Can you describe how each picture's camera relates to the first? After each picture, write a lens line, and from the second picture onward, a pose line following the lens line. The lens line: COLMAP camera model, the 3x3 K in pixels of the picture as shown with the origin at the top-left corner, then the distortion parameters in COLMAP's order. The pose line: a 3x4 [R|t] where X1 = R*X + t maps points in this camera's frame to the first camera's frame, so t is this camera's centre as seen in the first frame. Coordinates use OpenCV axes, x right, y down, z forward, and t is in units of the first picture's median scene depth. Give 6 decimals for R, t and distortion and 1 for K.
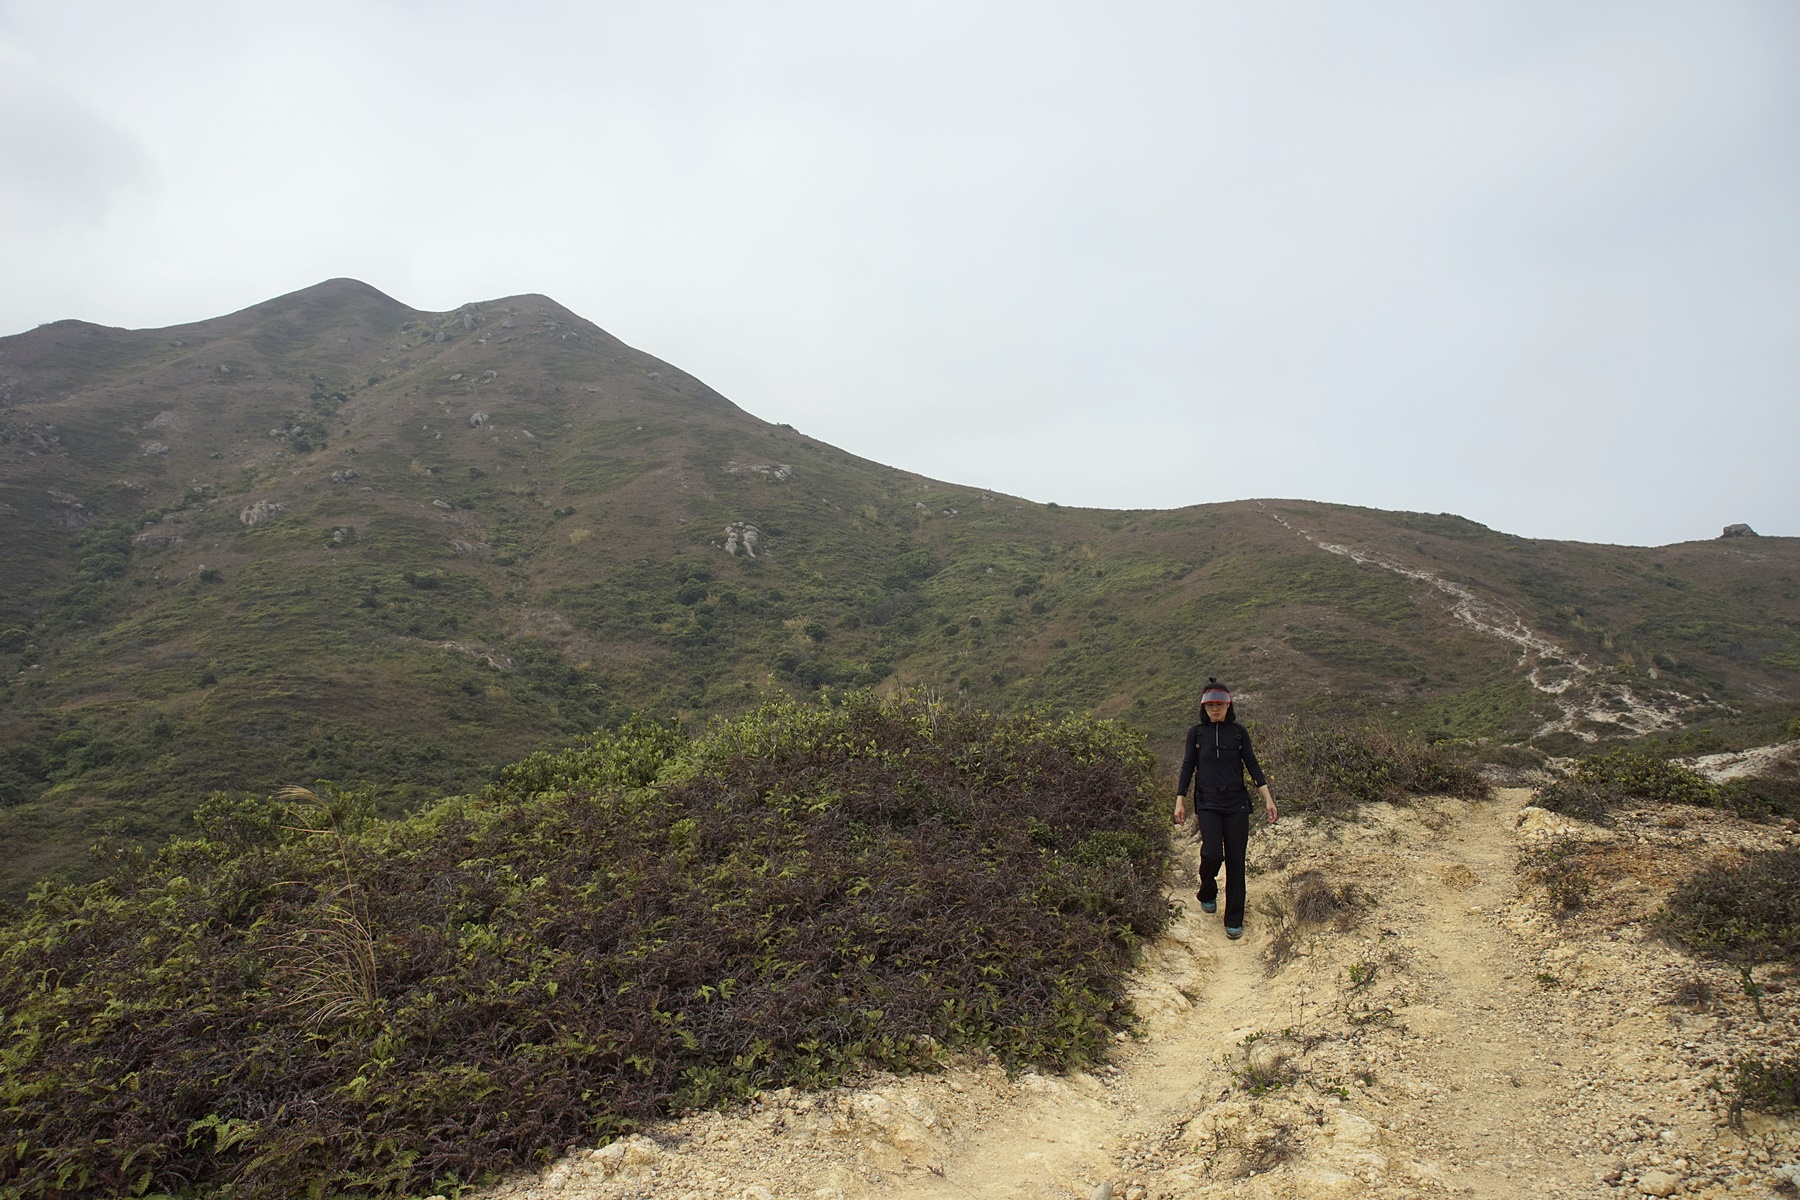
lens RADIAL K [[1523.0, 0, 902.1], [0, 1523.0, 597.0], [0, 0, 1]] dist [-0.102242, 0.001924]
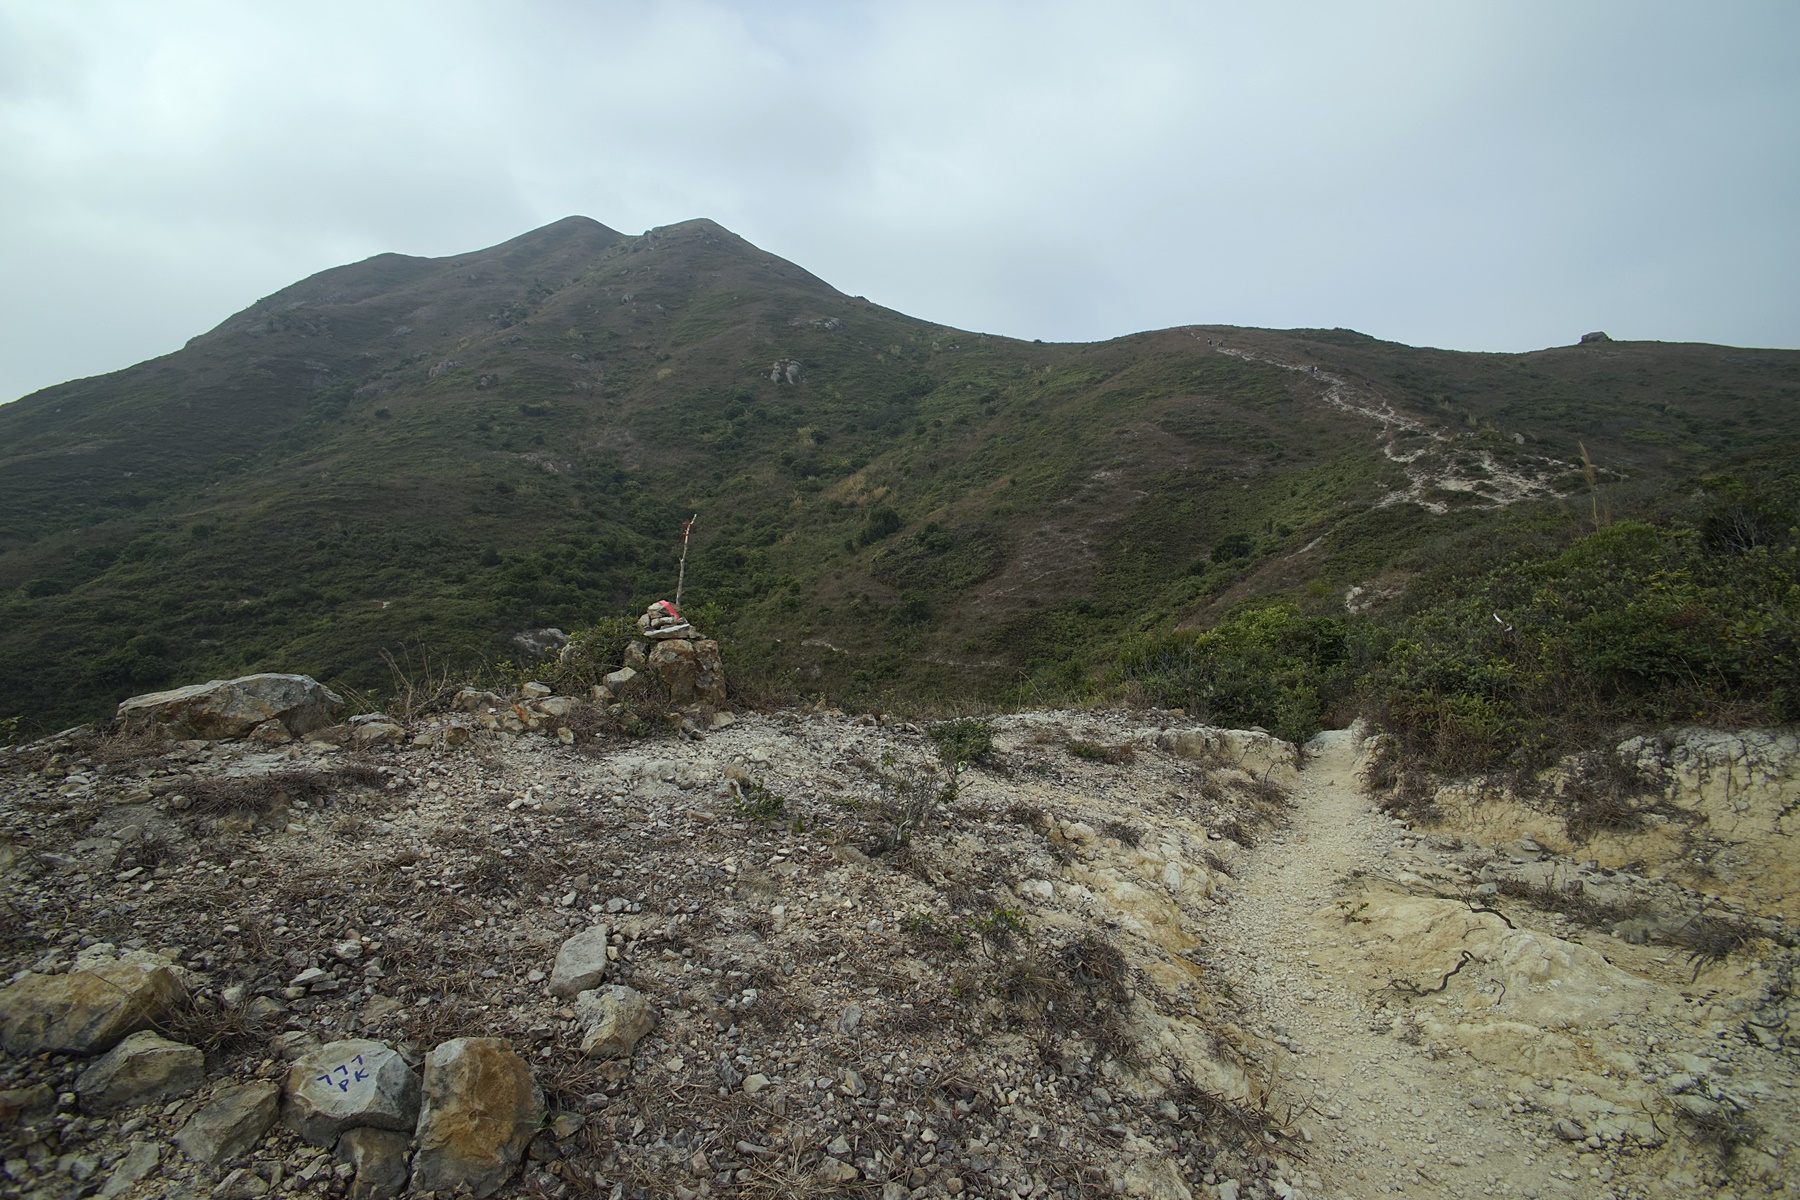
lens RADIAL K [[890.6, 0, 898.8], [0, 890.6, 595.9], [0, 0, 1]] dist [-0.048533, 0.002956]
pose [[0.990334, -0.010450, -0.138310, 0.117302], [0.035754, 0.982693, 0.181756, 0.021483], [0.134017, -0.184945, 0.973568, 0.240053]]
